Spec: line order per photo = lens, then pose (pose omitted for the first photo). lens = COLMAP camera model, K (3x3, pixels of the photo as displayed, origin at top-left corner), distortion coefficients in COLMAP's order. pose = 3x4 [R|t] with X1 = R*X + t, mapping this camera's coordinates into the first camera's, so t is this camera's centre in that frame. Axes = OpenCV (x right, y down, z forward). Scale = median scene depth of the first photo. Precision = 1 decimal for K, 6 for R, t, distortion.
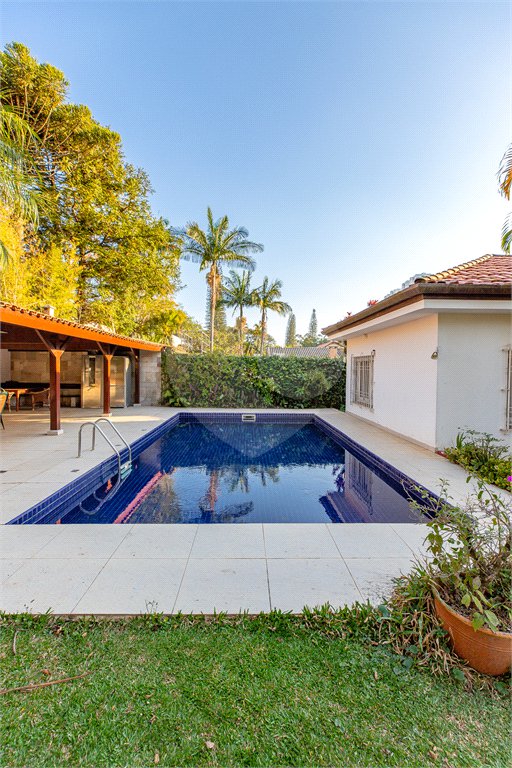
lens RADIAL K [[359.6, 0, 263.4], [0, 359.6, 376.4], [0, 0, 1]] dist [-0.001057, -0.000510]
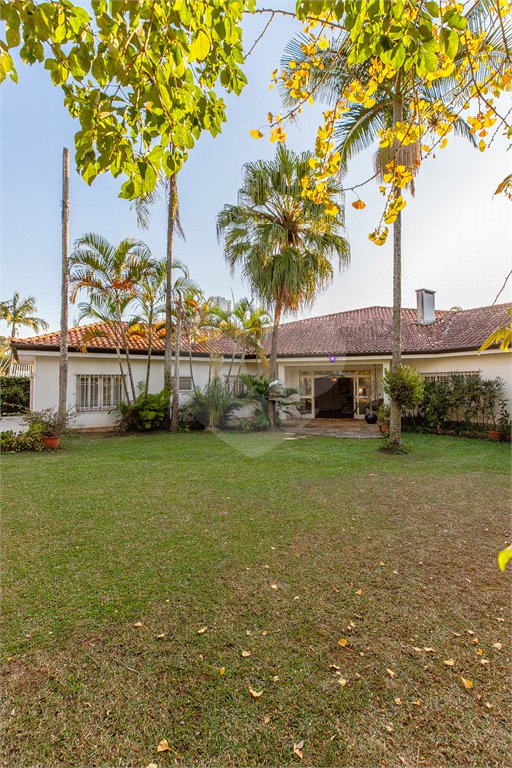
lens RADIAL K [[359.6, 0, 288.5], [0, 359.6, 372.6], [0, 0, 1]] dist [-0.001057, -0.000510]
pose [[0.829481, 0.001306, 0.558534, 0.243972], [0.028954, 0.998552, -0.045335, 0.020144], [-0.557784, 0.053776, 0.828242, -0.639116]]
